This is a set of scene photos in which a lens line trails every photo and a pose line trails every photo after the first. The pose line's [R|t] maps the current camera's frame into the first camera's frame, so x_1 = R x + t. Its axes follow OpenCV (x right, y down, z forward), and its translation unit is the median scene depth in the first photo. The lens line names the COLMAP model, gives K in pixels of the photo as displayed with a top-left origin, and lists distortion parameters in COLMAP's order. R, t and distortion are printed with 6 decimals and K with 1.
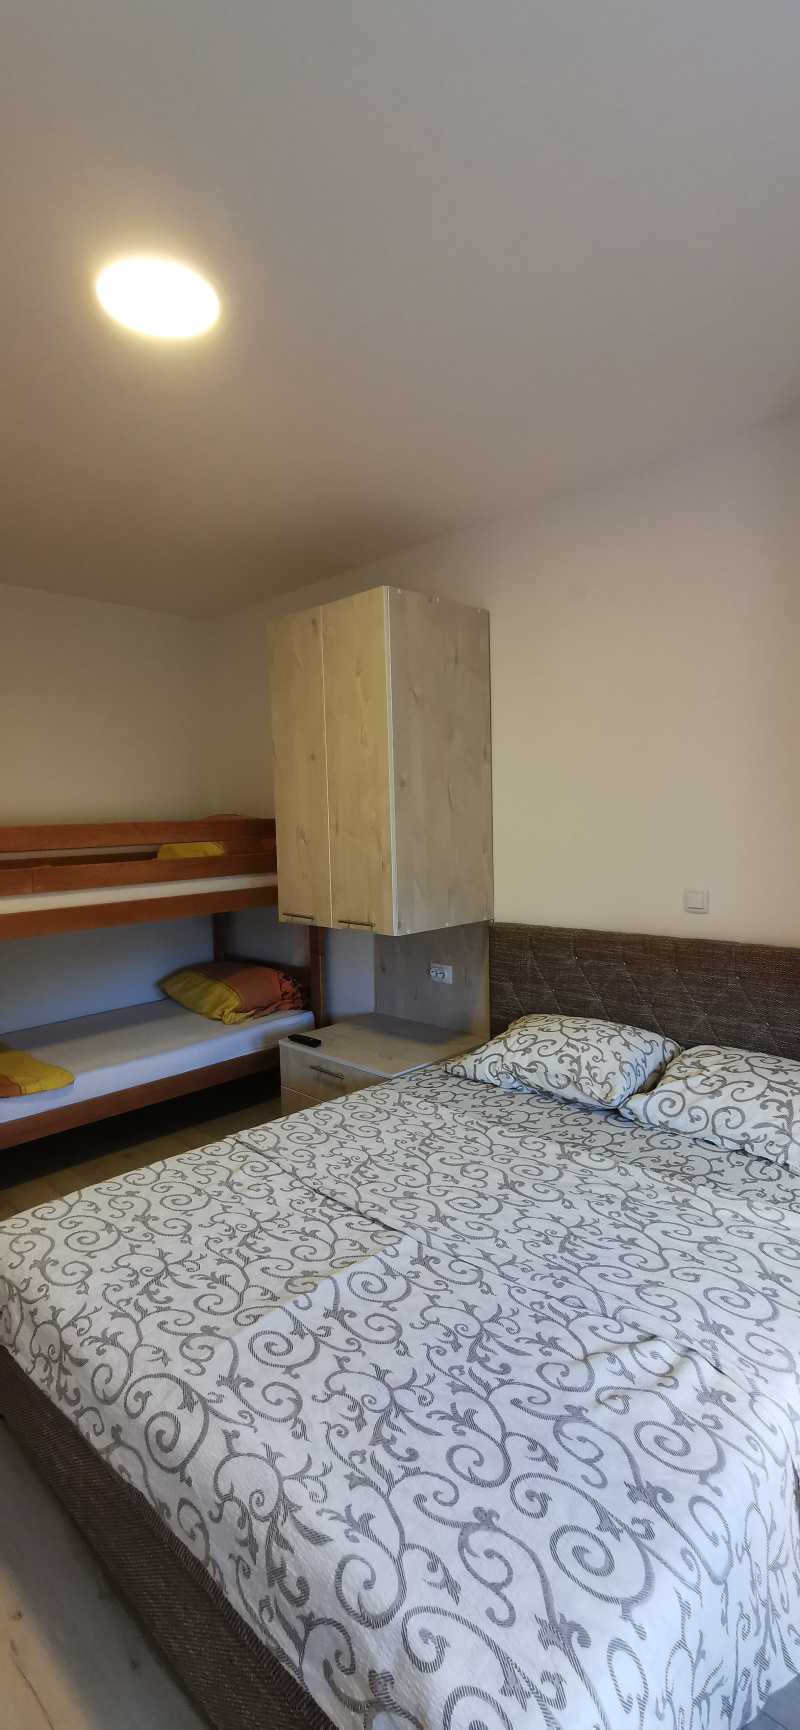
lens RADIAL K [[803.1, 0, 396.5], [0, 803.1, 861.1], [0, 0, 1]] dist [-0.027037, 0.023250]
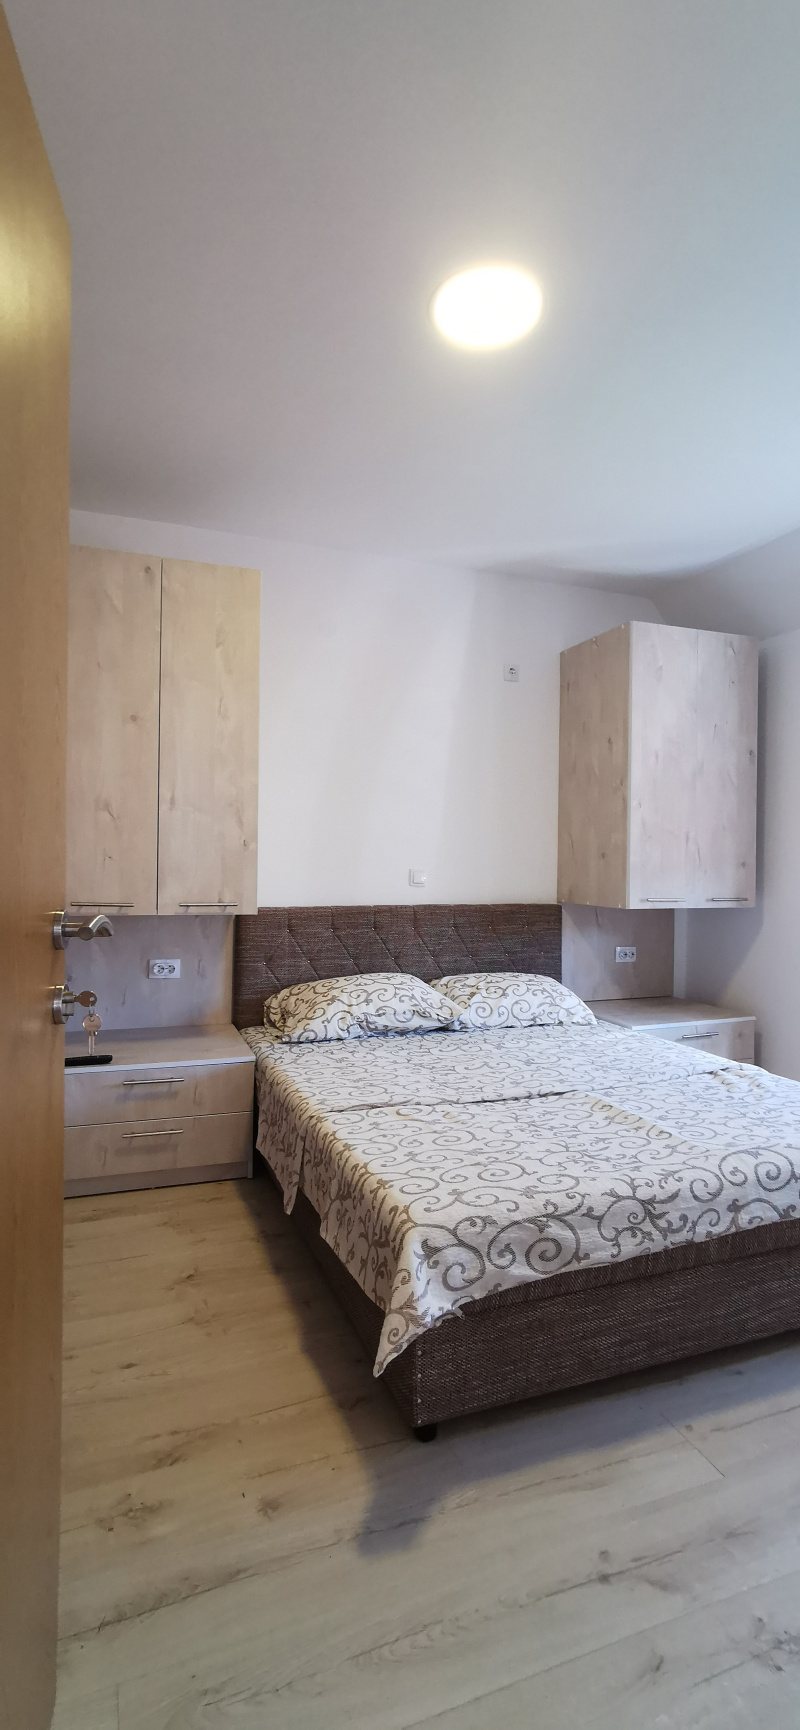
lens RADIAL K [[803.1, 0, 396.5], [0, 803.1, 861.1], [0, 0, 1]] dist [-0.027037, 0.023250]
pose [[0.419293, 0.032303, 0.907276, -1.068195], [0.030248, 0.998315, -0.049523, 0.105545], [-0.907347, 0.048207, 0.417609, 0.537421]]
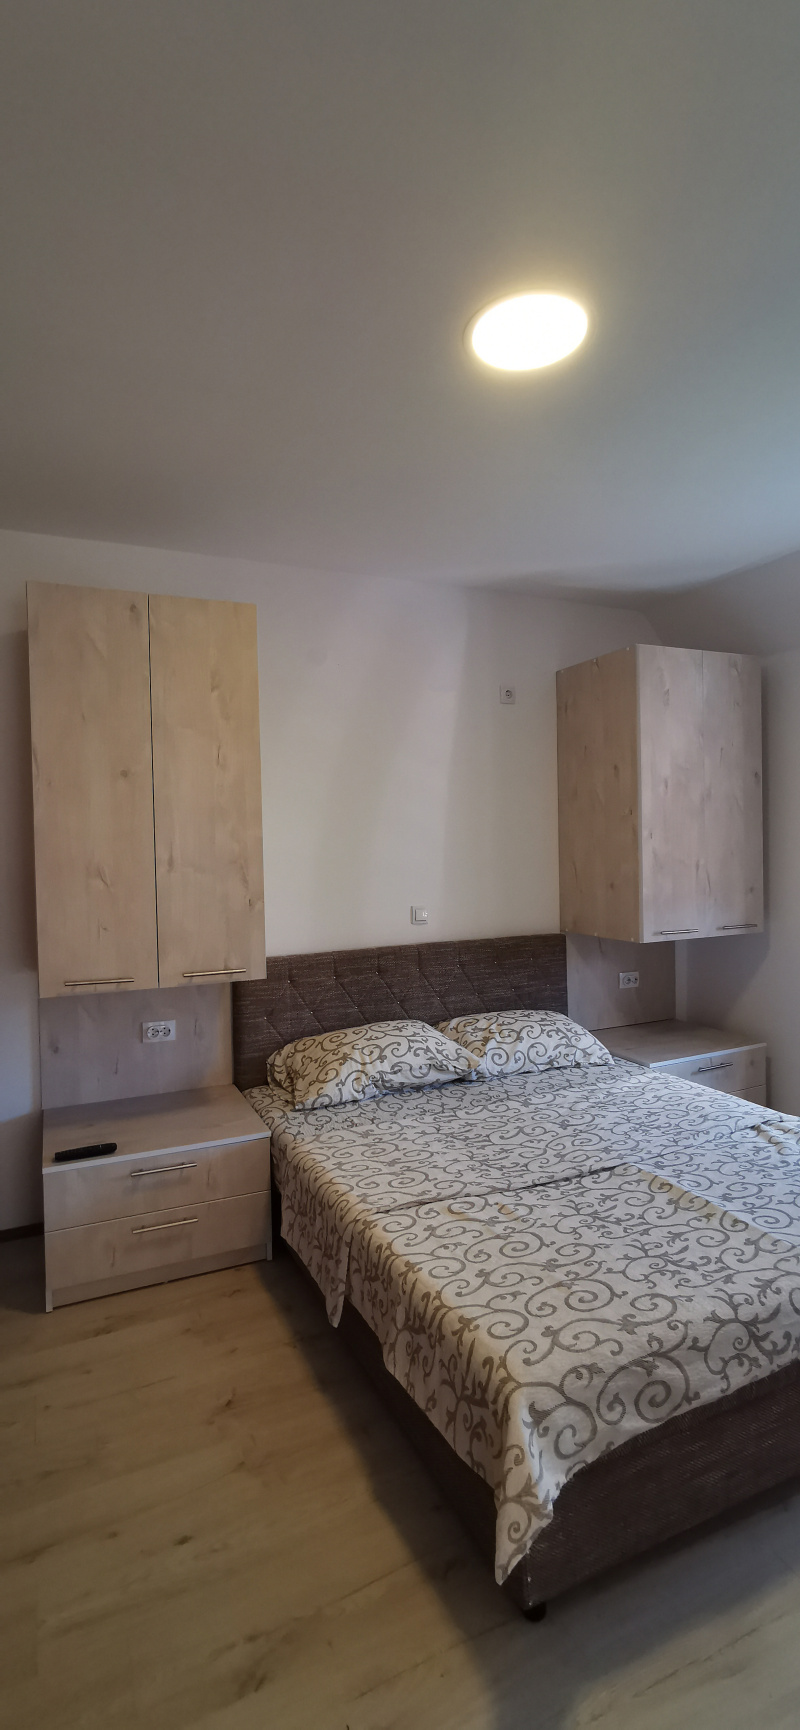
lens RADIAL K [[803.1, 0, 396.5], [0, 803.1, 861.1], [0, 0, 1]] dist [-0.027037, 0.023250]
pose [[0.356018, -0.000844, 0.934479, -1.035901], [0.067496, 0.997411, -0.024814, -0.010410], [-0.932038, 0.071908, 0.355153, 0.665105]]
